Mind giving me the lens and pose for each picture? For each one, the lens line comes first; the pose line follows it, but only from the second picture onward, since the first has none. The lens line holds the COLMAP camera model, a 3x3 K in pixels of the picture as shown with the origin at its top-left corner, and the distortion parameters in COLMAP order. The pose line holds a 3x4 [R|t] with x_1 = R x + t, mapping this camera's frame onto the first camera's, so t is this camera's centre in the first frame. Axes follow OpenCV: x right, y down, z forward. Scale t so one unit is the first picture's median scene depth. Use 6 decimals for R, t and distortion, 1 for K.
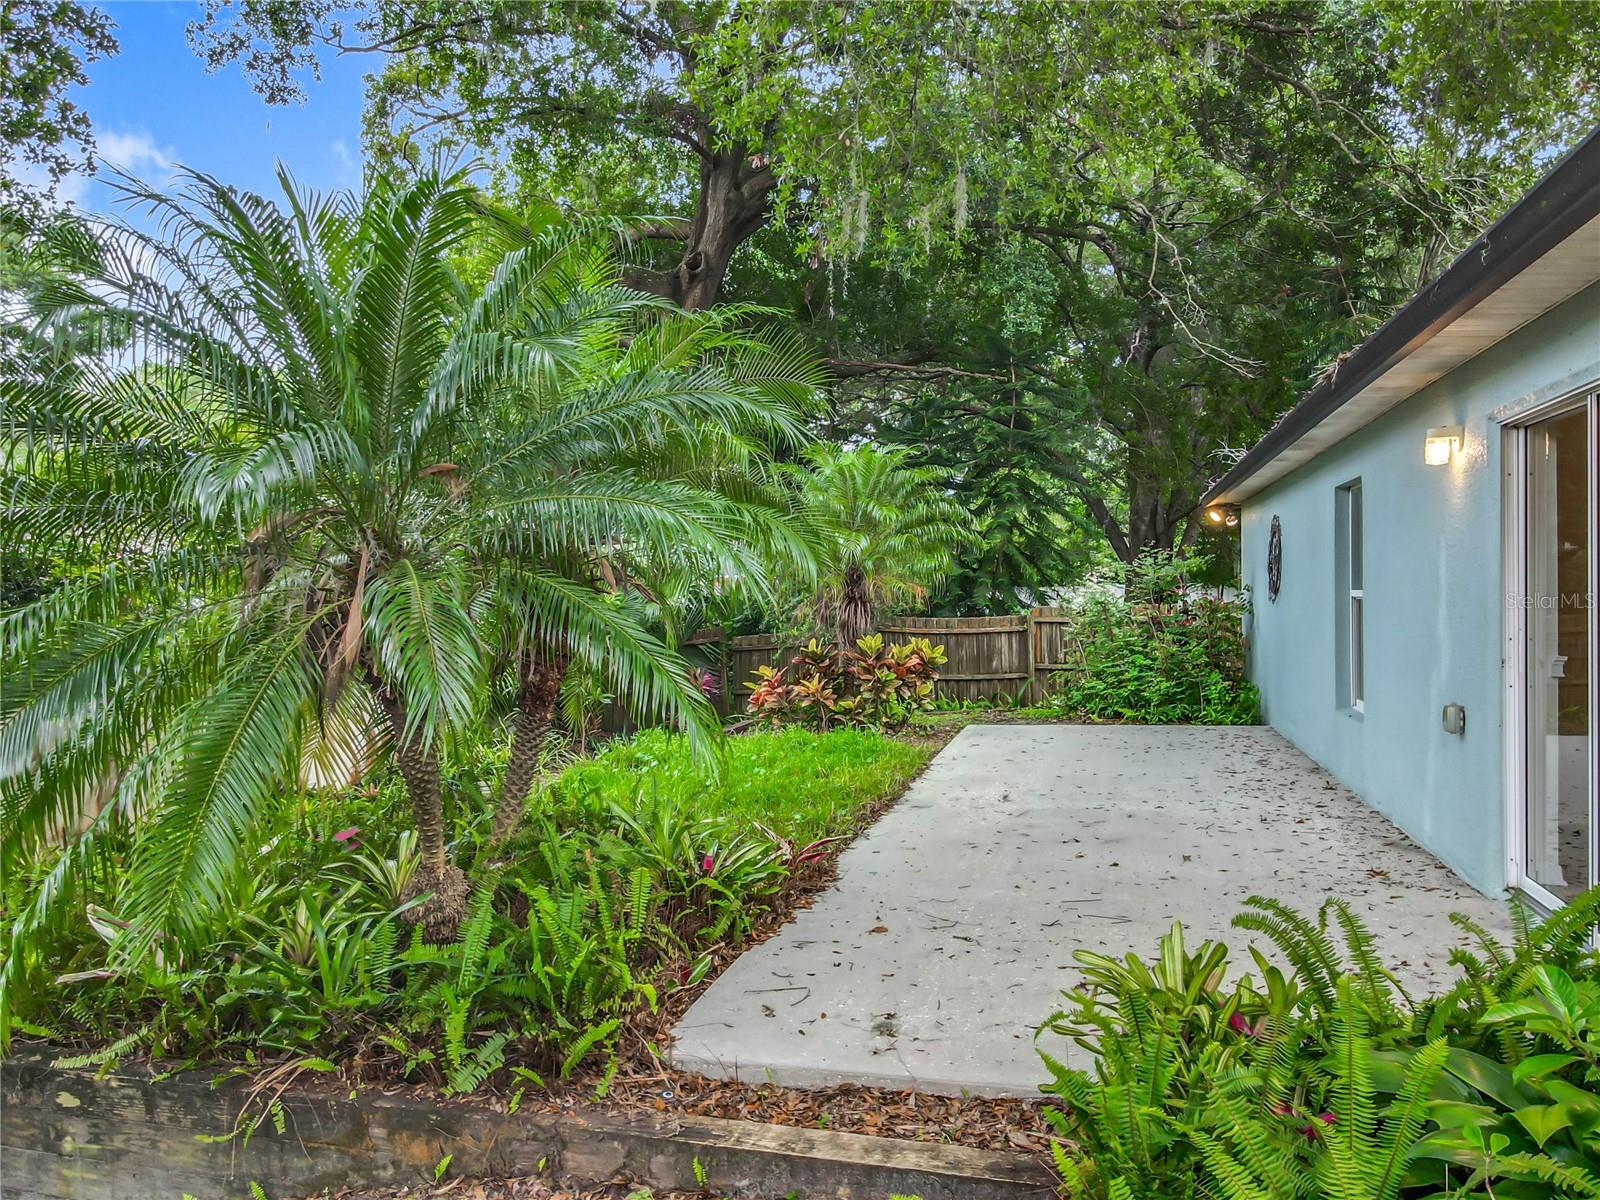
lens RADIAL K [[1177.7, 0, 789.7], [0, 1177.7, 606.7], [0, 0, 1]] dist [-0.007365, 0.035475]
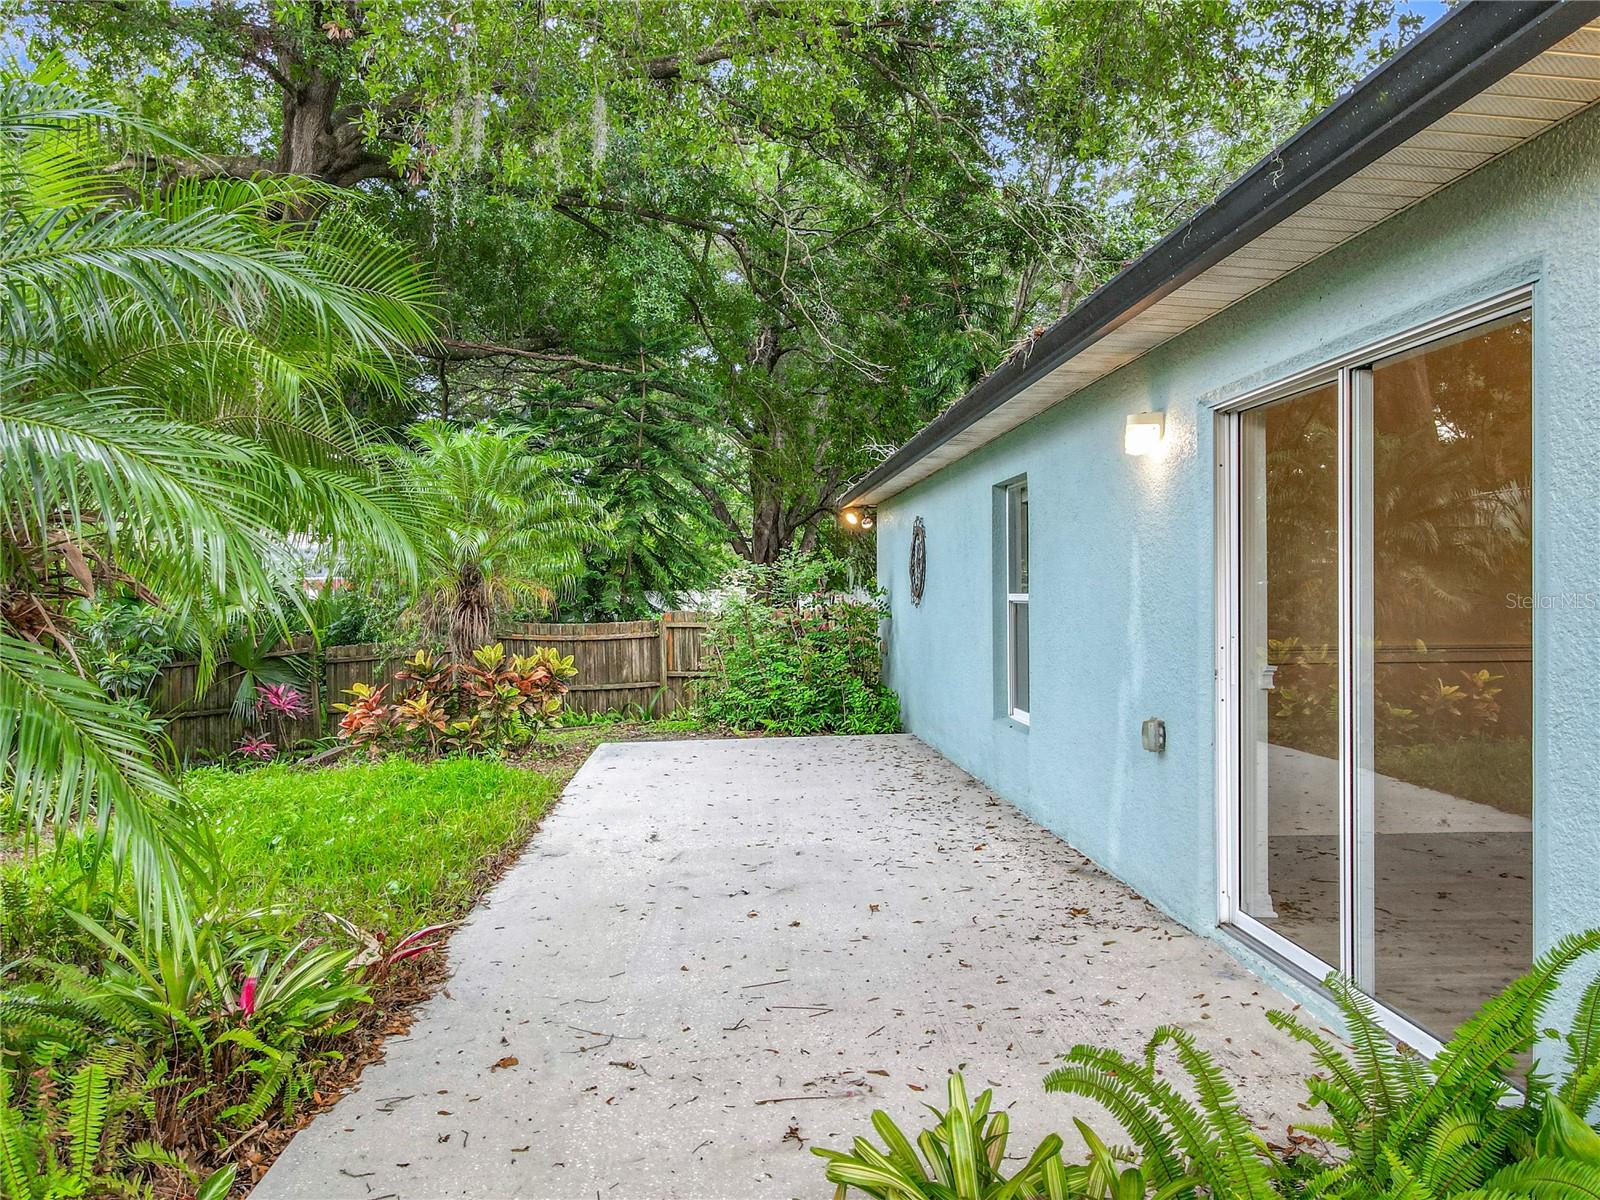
lens RADIAL K [[1177.7, 0, 789.7], [0, 1177.7, 606.7], [0, 0, 1]] dist [-0.007365, 0.035475]
pose [[0.949361, -0.002224, 0.314180, 0.006009], [0.003269, 0.999991, -0.002799, -0.001065], [-0.314171, 0.003684, 0.949359, 0.103540]]
